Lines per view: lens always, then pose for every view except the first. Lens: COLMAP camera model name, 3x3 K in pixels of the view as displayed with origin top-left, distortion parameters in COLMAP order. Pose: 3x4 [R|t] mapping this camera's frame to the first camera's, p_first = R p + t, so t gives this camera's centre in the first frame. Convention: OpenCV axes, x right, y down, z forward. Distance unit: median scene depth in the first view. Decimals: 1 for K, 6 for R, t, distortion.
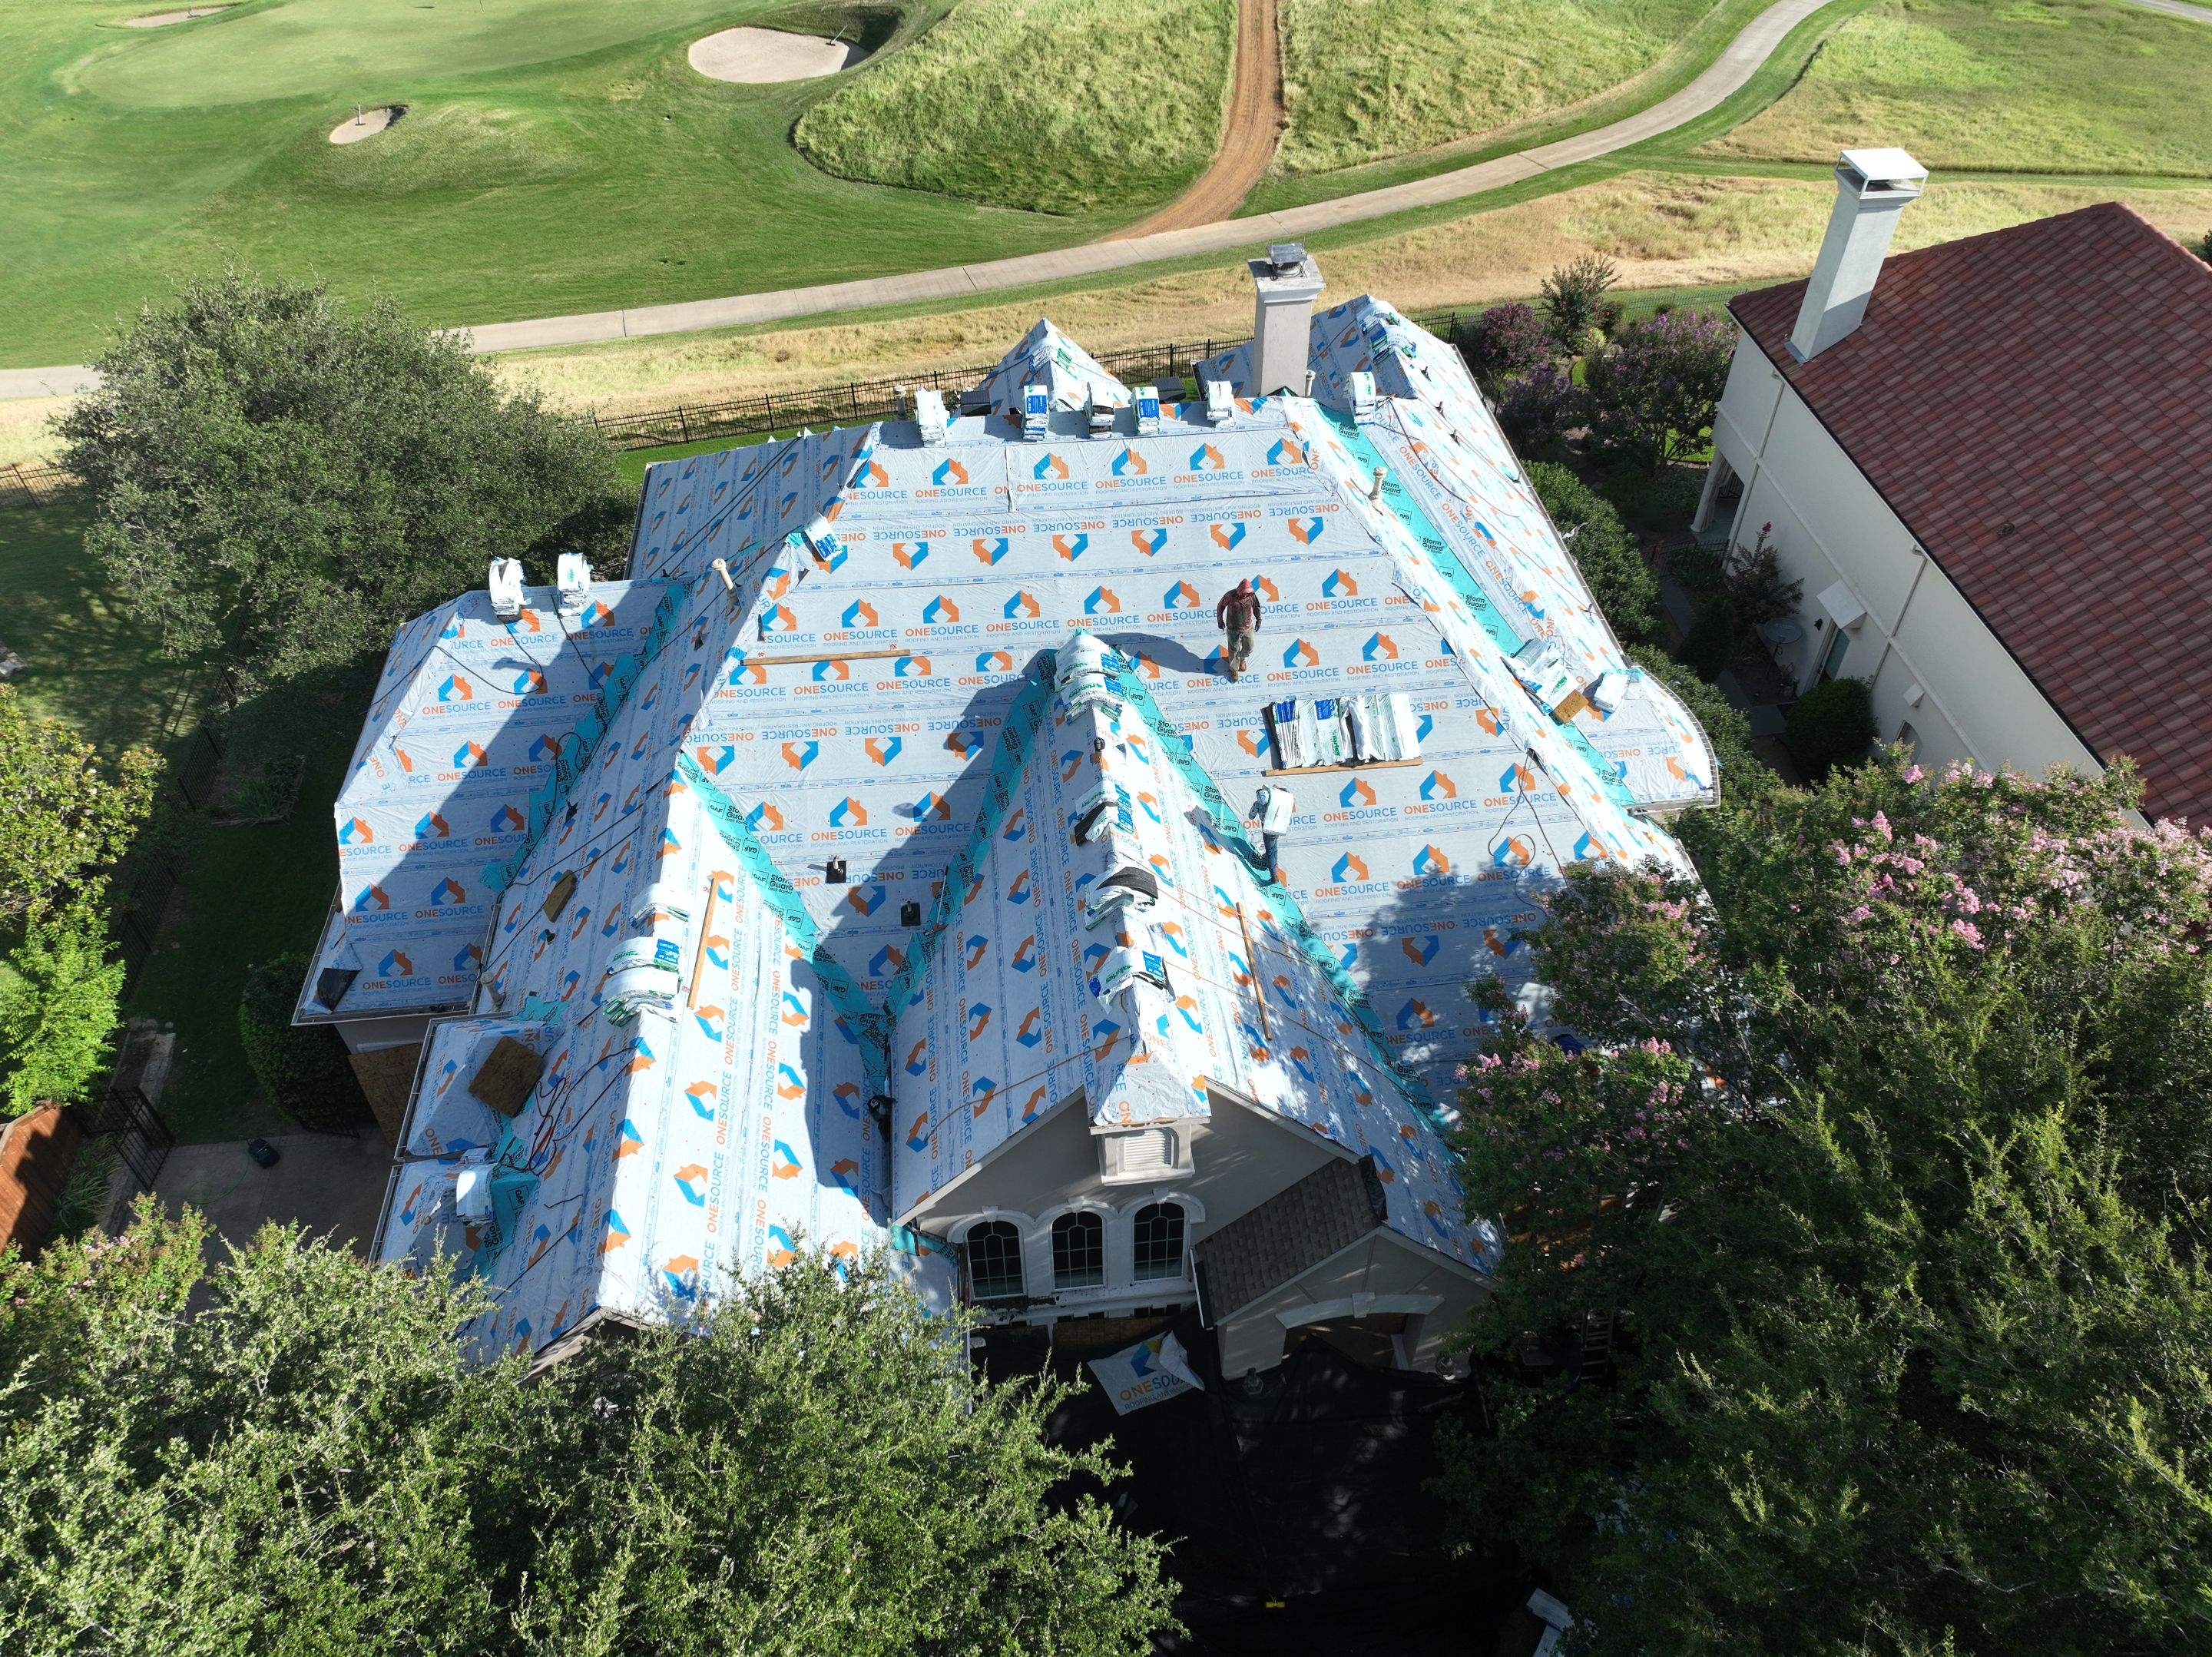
lens RADIAL K [[1552.7, 0, 1104.6], [0, 1552.7, 823.0], [0, 0, 1]] dist [-0.006270, 0.026233]
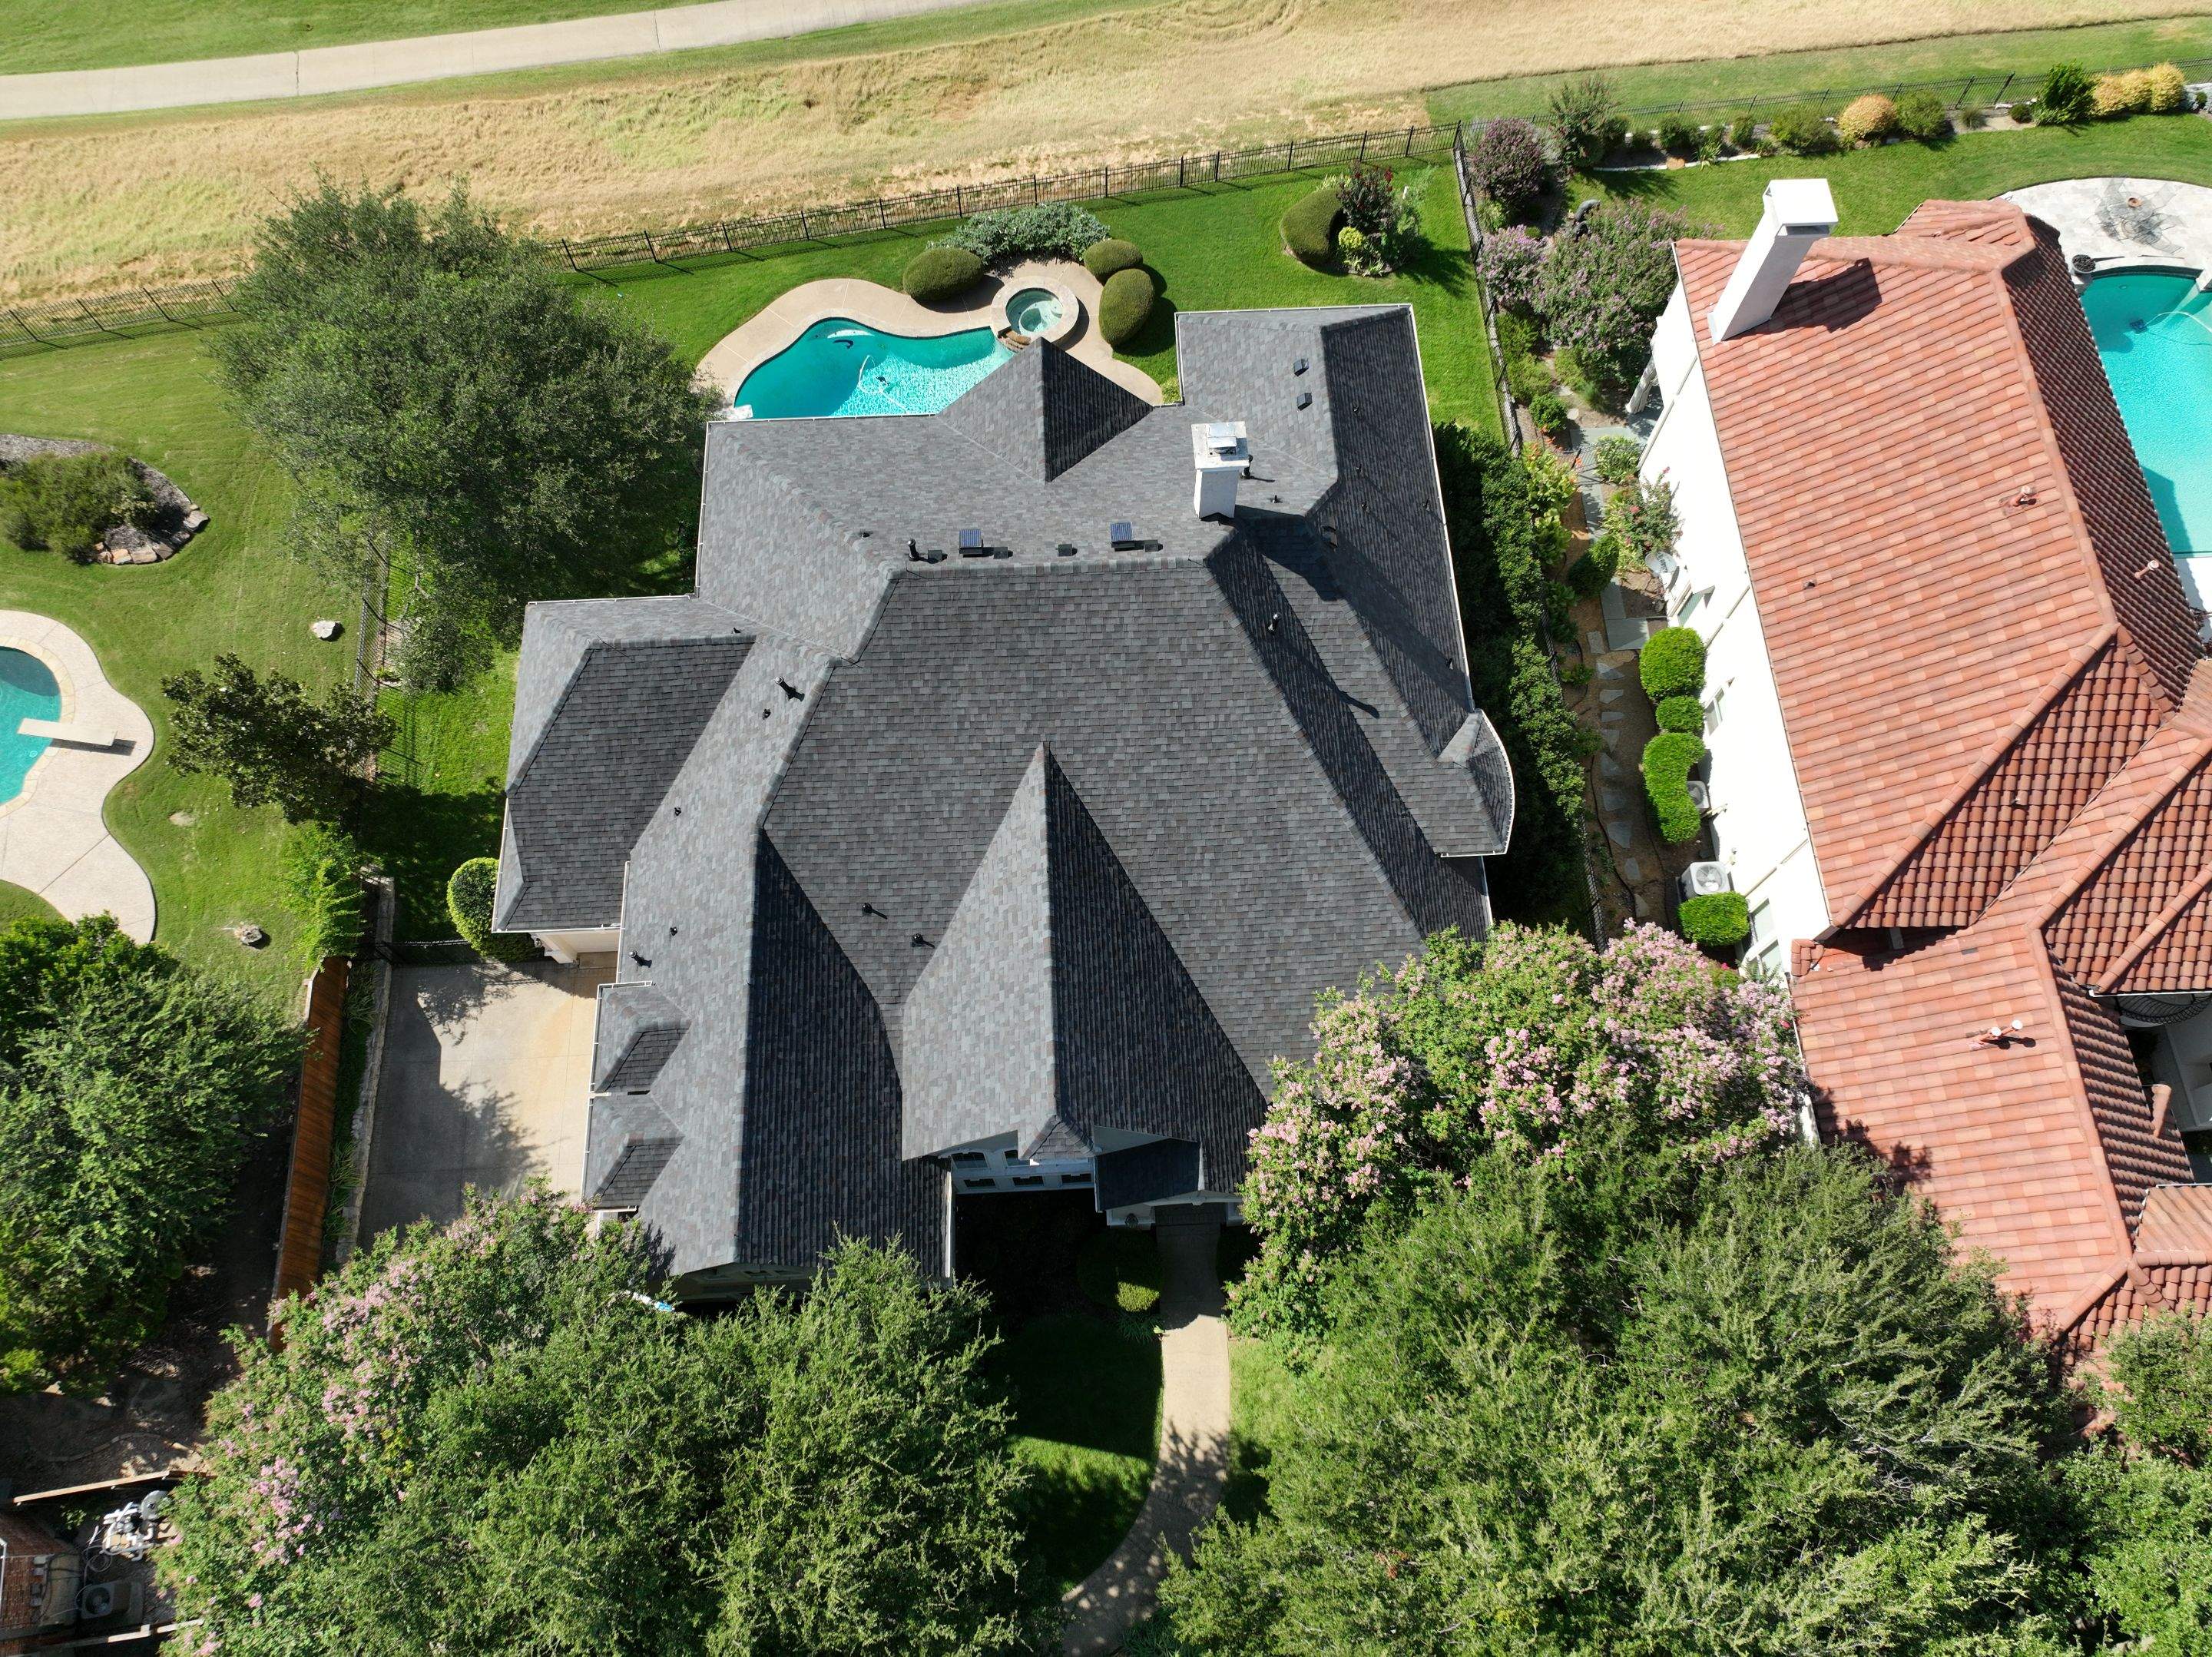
lens RADIAL K [[1552.7, 0, 1104.6], [0, 1552.7, 823.0], [0, 0, 1]] dist [-0.006270, 0.026233]
pose [[0.998225, 0.057647, -0.014937, 0.059307], [-0.047627, 0.923408, 0.380853, -0.535767], [0.035748, -0.379466, 0.924515, -0.271639]]
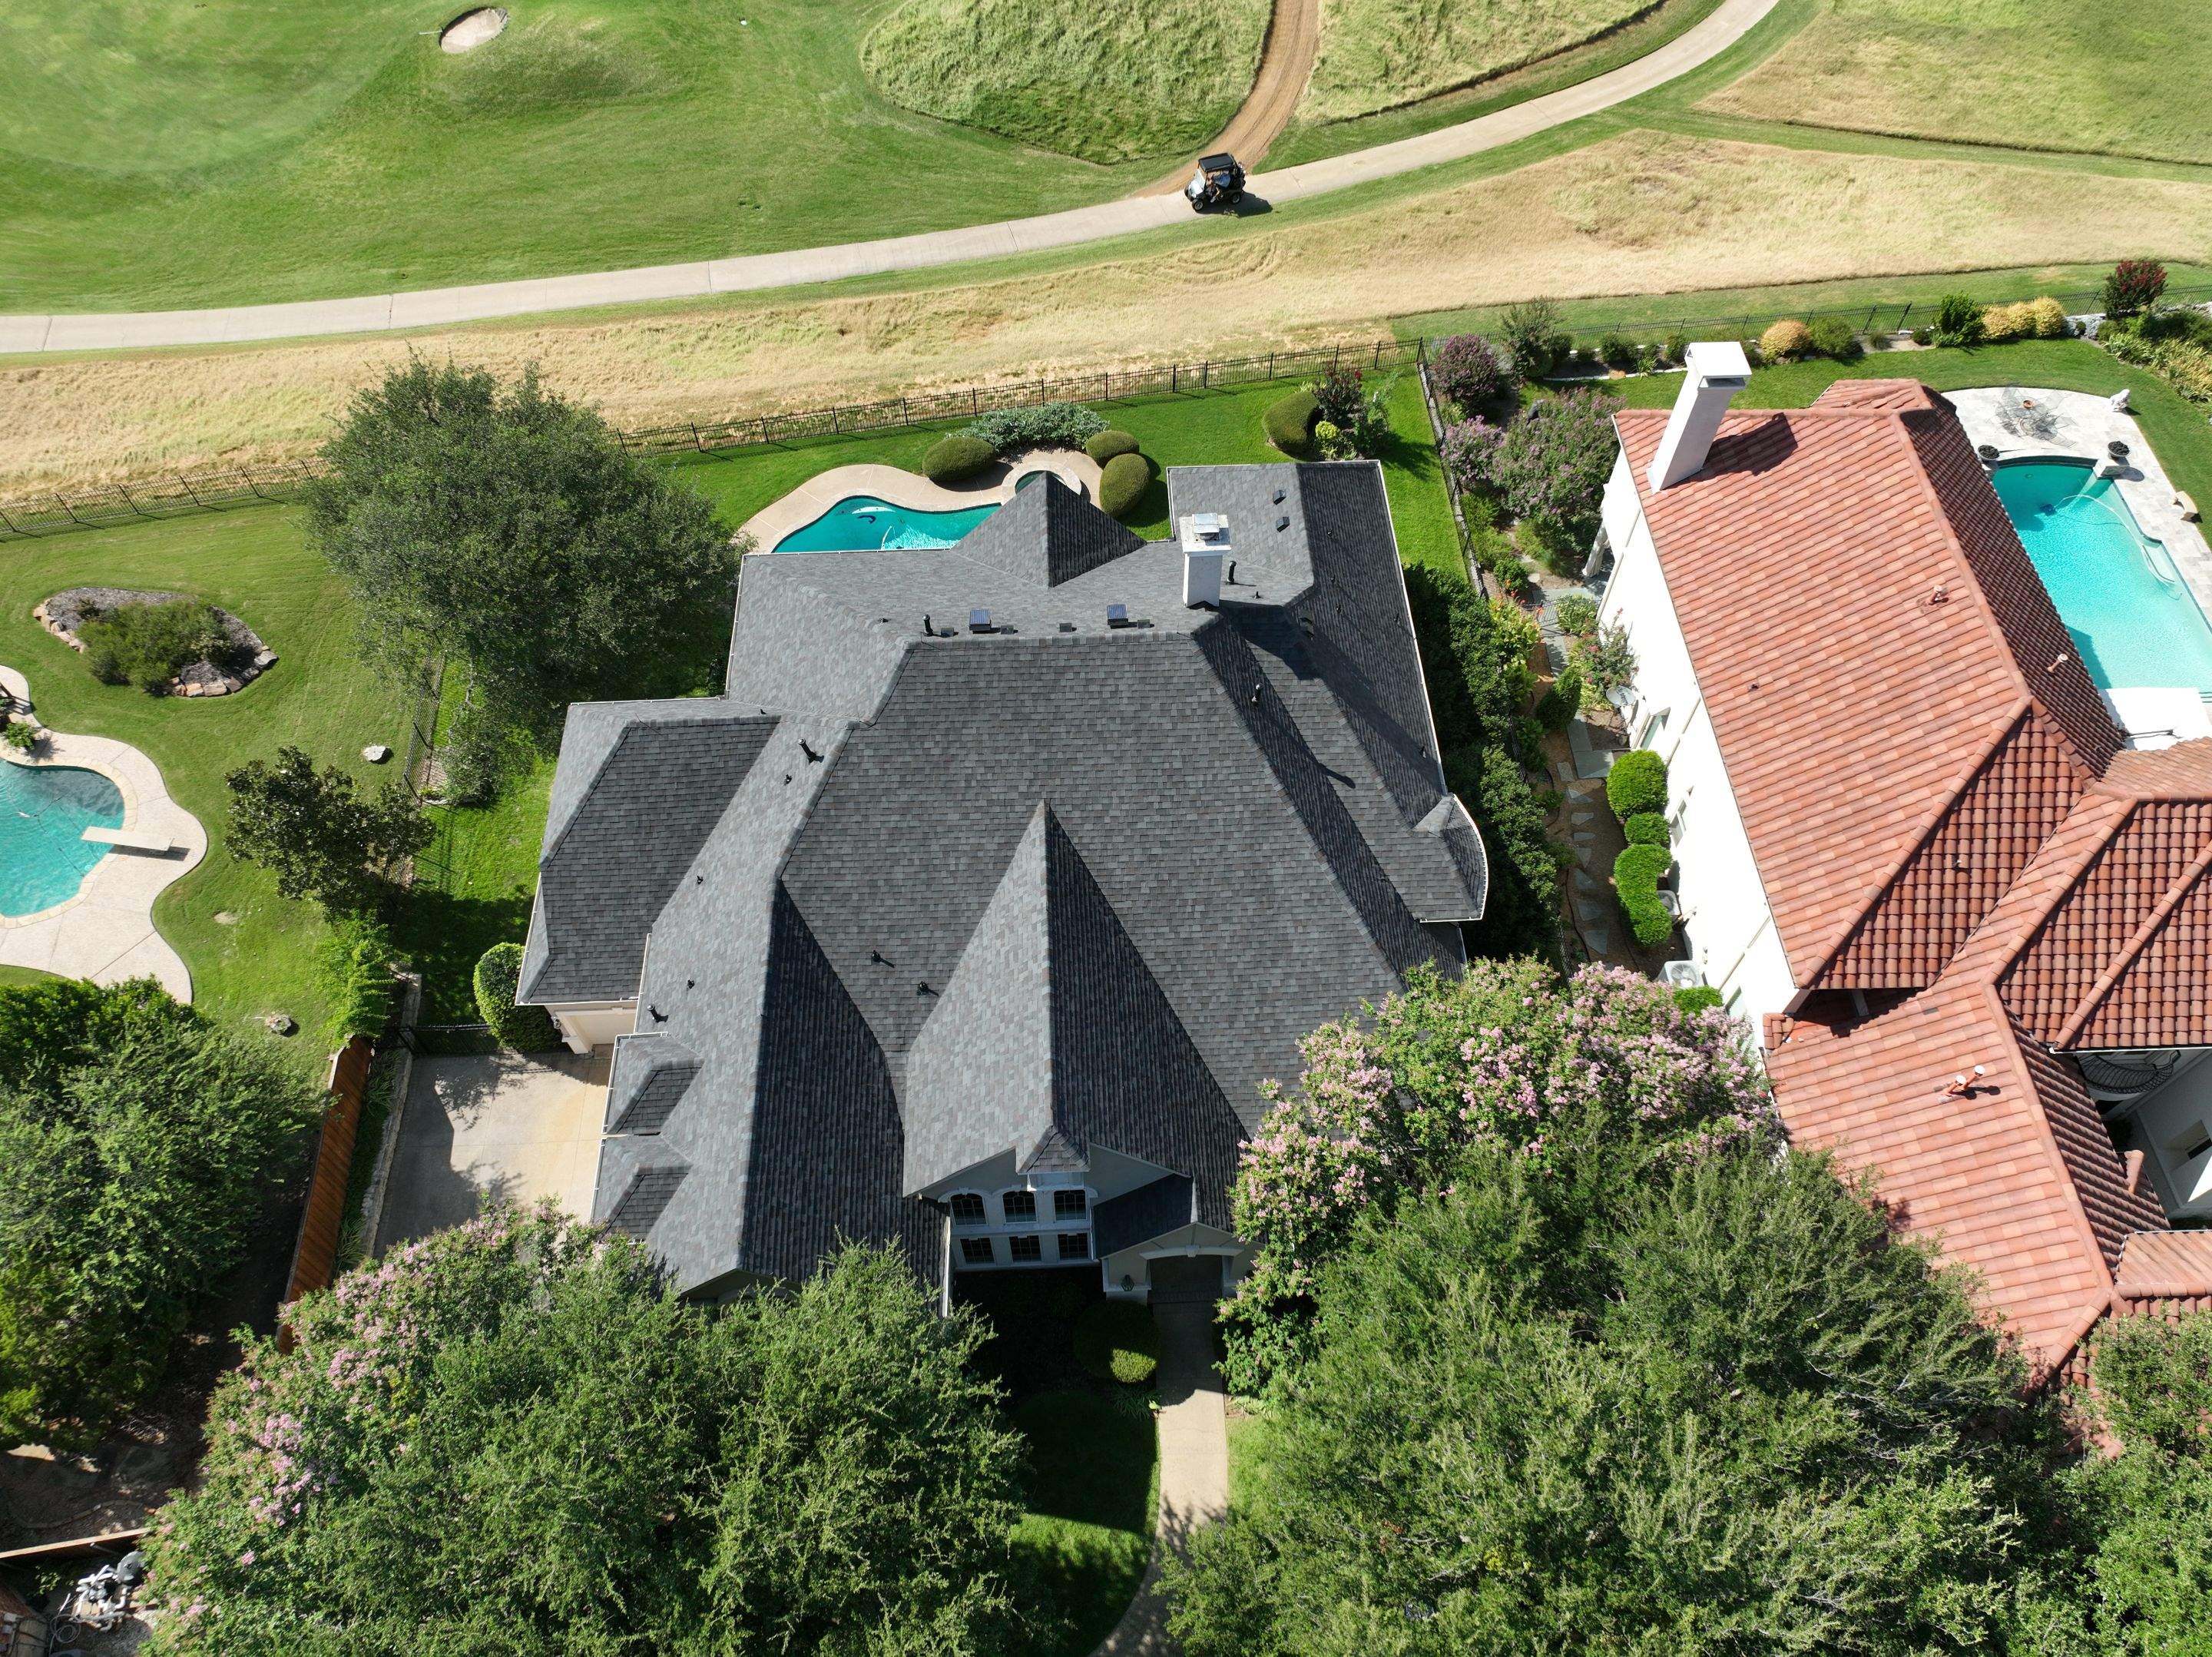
lens RADIAL K [[1552.7, 0, 1104.6], [0, 1552.7, 823.0], [0, 0, 1]] dist [-0.006270, 0.026233]
pose [[0.998084, 0.054350, -0.029576, 0.081009], [-0.047551, 0.979571, 0.195397, -0.361483], [0.039591, -0.193616, 0.980278, -0.415503]]
